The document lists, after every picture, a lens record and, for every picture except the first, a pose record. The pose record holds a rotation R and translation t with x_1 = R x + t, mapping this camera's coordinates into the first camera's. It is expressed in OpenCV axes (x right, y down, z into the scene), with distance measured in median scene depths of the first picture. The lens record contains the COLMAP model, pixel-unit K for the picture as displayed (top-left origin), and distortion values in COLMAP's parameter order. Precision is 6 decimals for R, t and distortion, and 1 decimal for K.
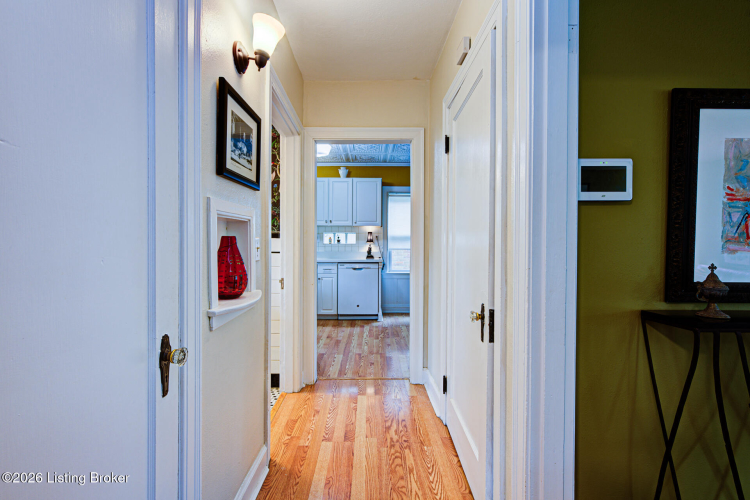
lens RADIAL K [[339.5, 0, 375.2], [0, 339.5, 245.8], [0, 0, 1]] dist [-0.002198, 0.000000]
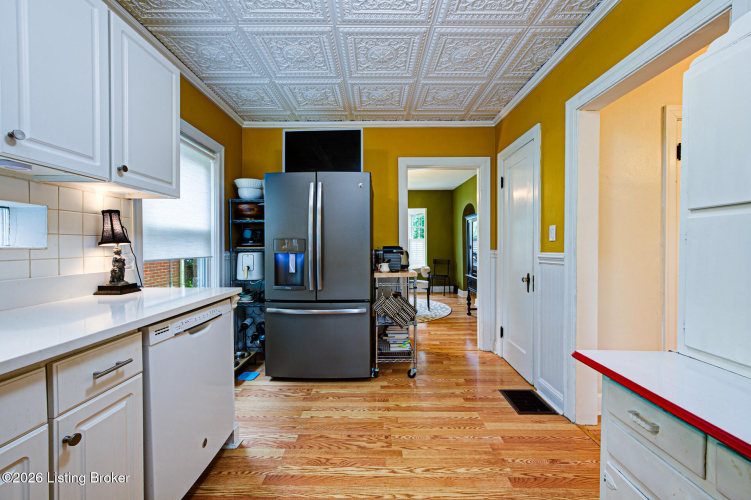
lens RADIAL K [[299.0, 0, 376.9], [0, 299.0, 249.3], [0, 0, 1]] dist [-0.009414, 0.000629]
pose [[0.013267, -0.014213, 0.999811, -0.318054], [0.018386, 0.999733, 0.013968, -0.003640], [-0.999743, 0.018197, 0.013525, 0.831806]]
